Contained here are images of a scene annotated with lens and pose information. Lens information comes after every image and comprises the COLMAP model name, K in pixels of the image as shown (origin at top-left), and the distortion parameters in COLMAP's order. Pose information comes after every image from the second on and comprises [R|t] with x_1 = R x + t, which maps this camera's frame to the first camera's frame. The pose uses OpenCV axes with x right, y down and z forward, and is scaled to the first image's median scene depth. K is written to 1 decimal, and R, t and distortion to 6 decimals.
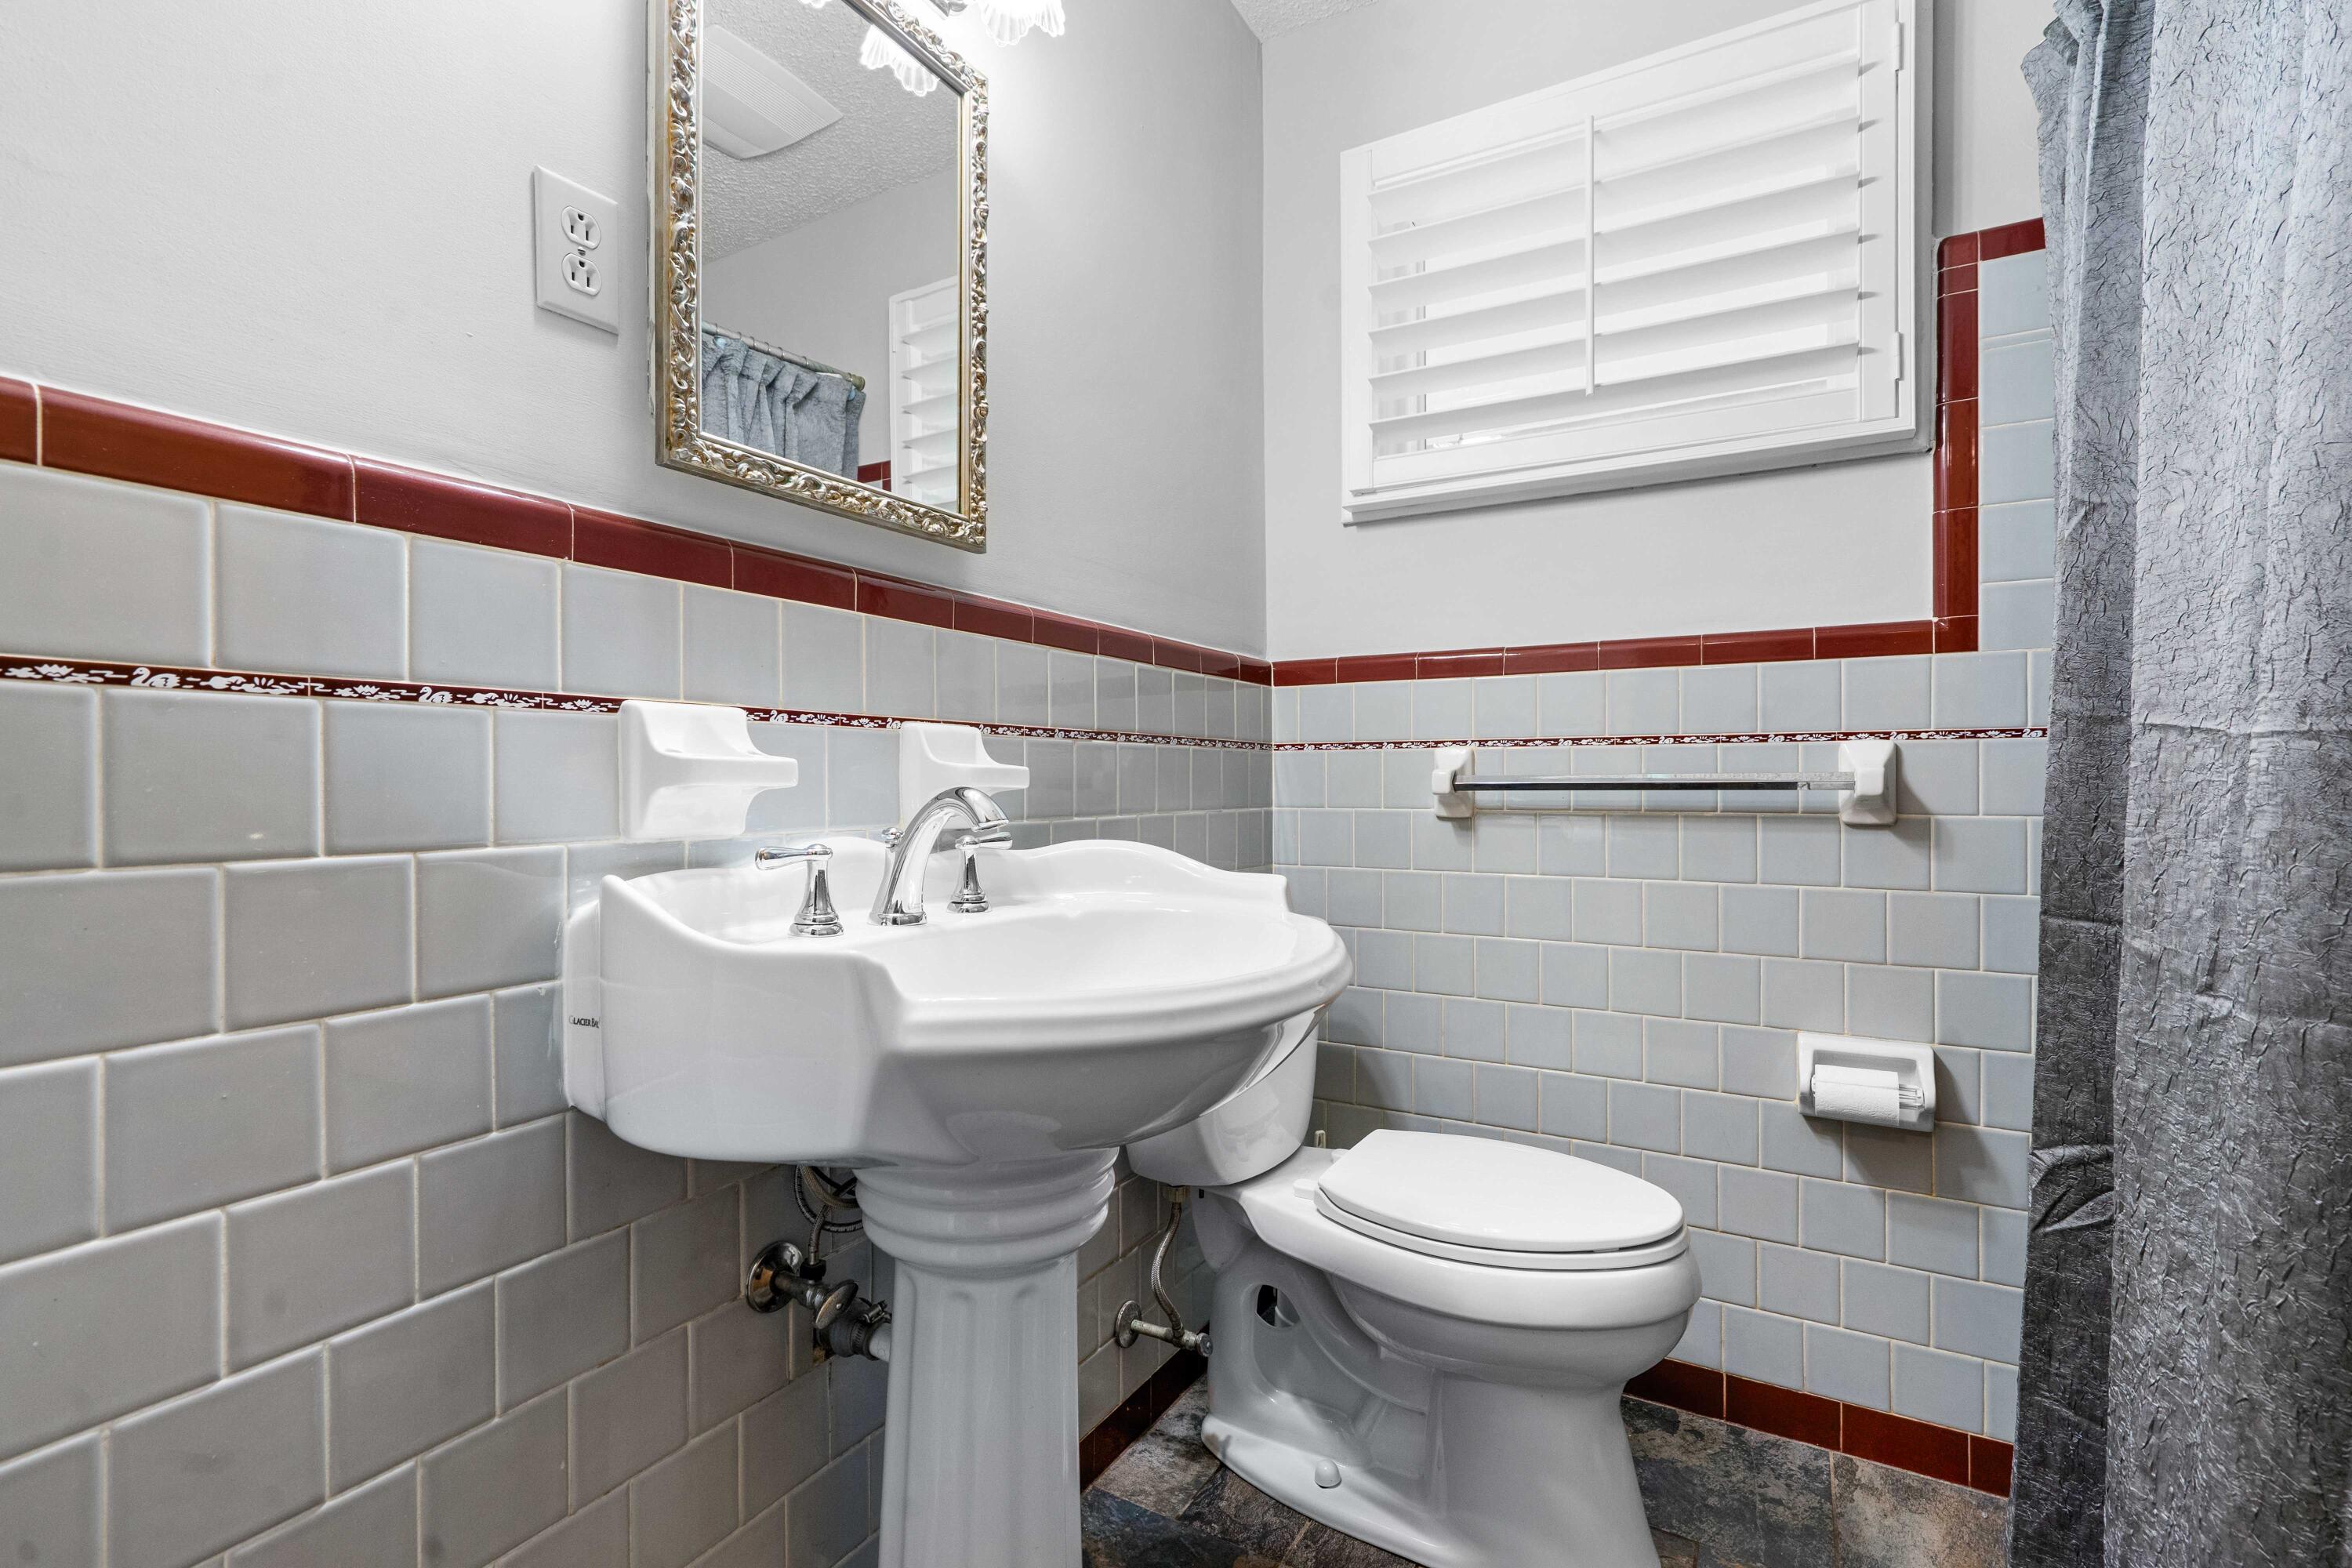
lens RADIAL K [[1083.0, 0, 1177.0], [0, 1083.0, 780.0], [0, 0, 1]] dist [-0.006945, 0.000727]
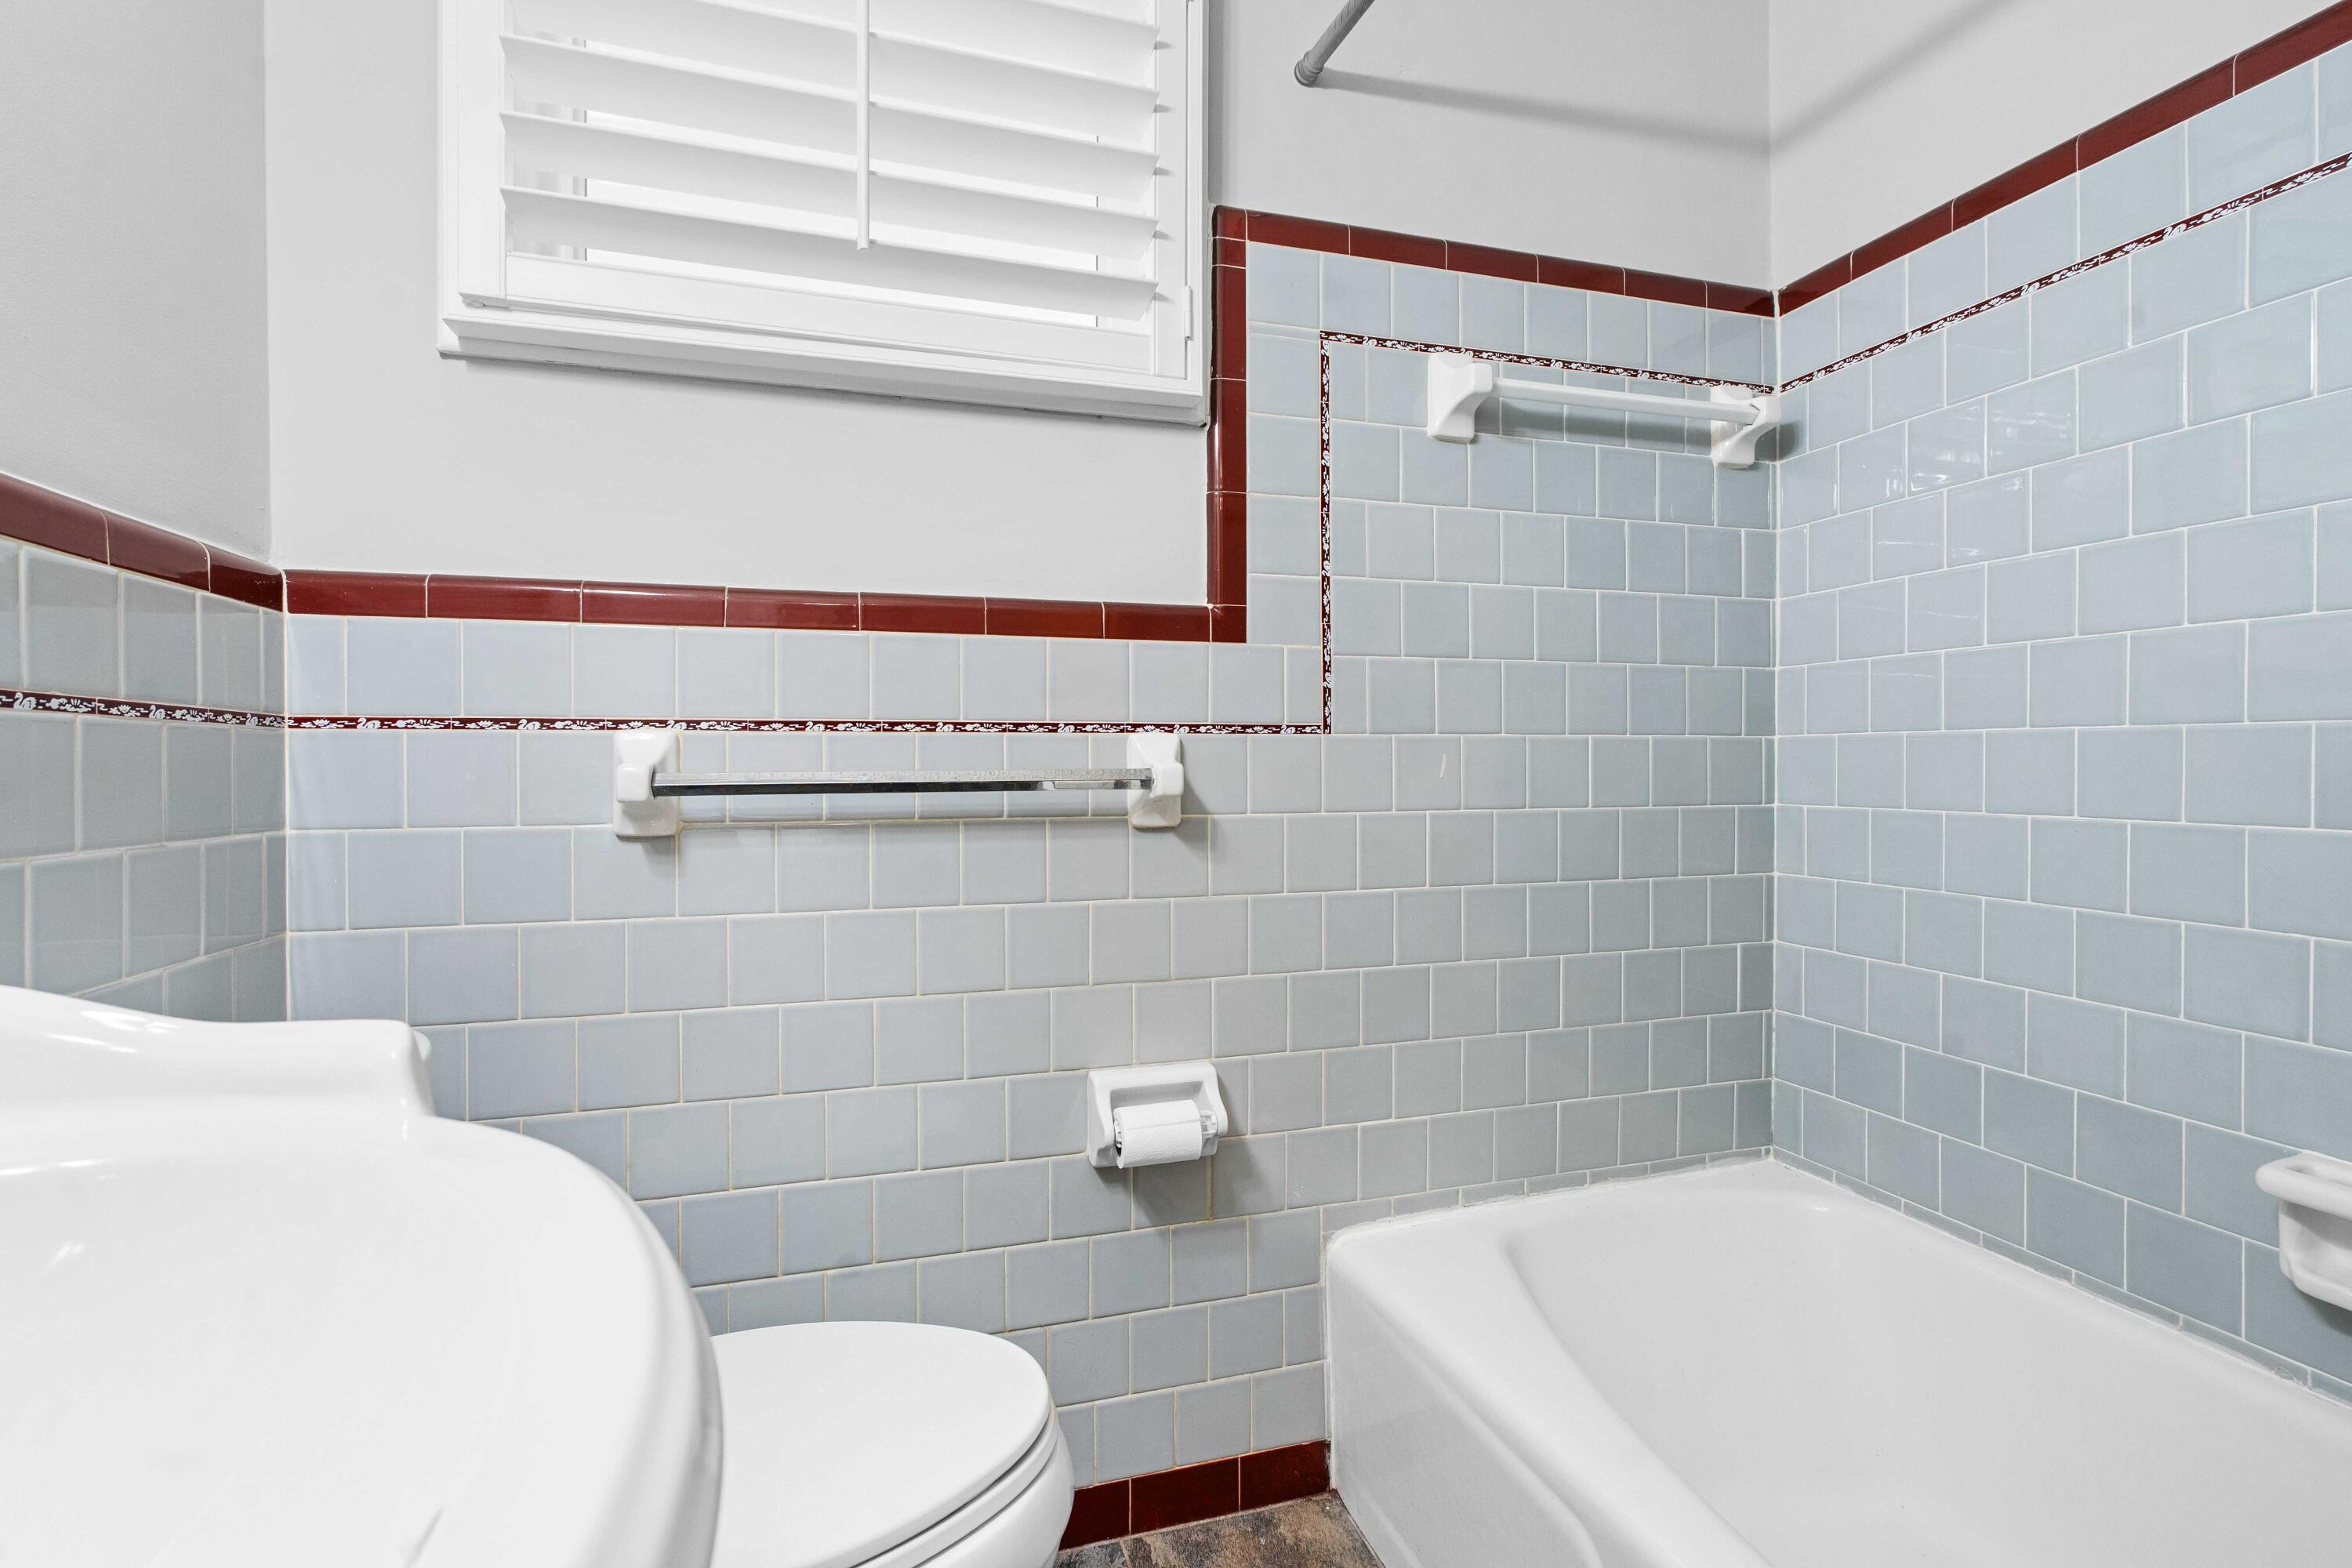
lens RADIAL K [[1083.0, 0, 1177.0], [0, 1083.0, 775.2], [0, 0, 1]] dist [-0.006945, 0.000727]
pose [[0.676783, -0.000210, 0.736182, -0.010661], [0.006416, 0.999964, -0.005613, 0.003236], [-0.736154, 0.008522, 0.676760, 0.357222]]
